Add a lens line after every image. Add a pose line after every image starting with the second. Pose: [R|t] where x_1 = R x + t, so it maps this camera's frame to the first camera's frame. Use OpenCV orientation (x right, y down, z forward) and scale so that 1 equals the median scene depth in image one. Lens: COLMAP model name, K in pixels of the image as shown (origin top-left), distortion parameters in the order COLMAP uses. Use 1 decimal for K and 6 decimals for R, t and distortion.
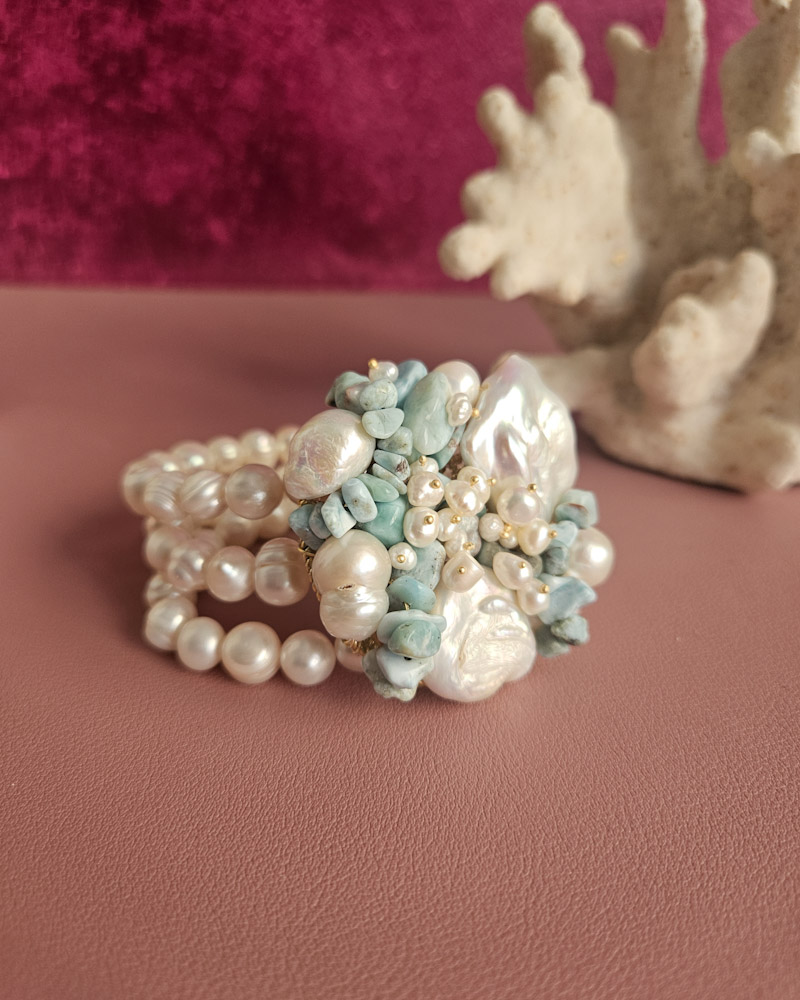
lens RADIAL K [[815.5, 0, 400.0], [0, 815.5, 500.0], [0, 0, 1]] dist [-0.014981, -0.015726]
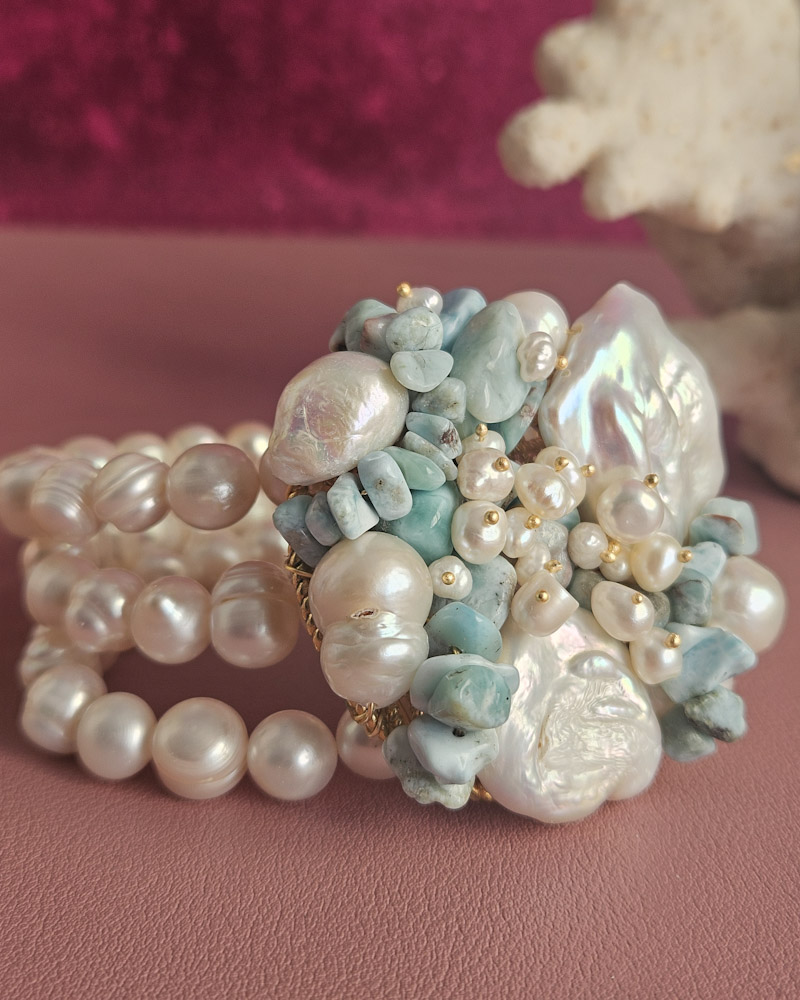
lens RADIAL K [[1626.6, 0, 431.2], [0, 1626.6, 438.4], [0, 0, 1]] dist [0.018745, -0.000939]
pose [[0.999794, 0.010264, 0.017497, -0.032947], [-0.007506, 0.988514, -0.150941, 0.144923], [-0.018845, 0.150779, 0.988388, -0.259743]]
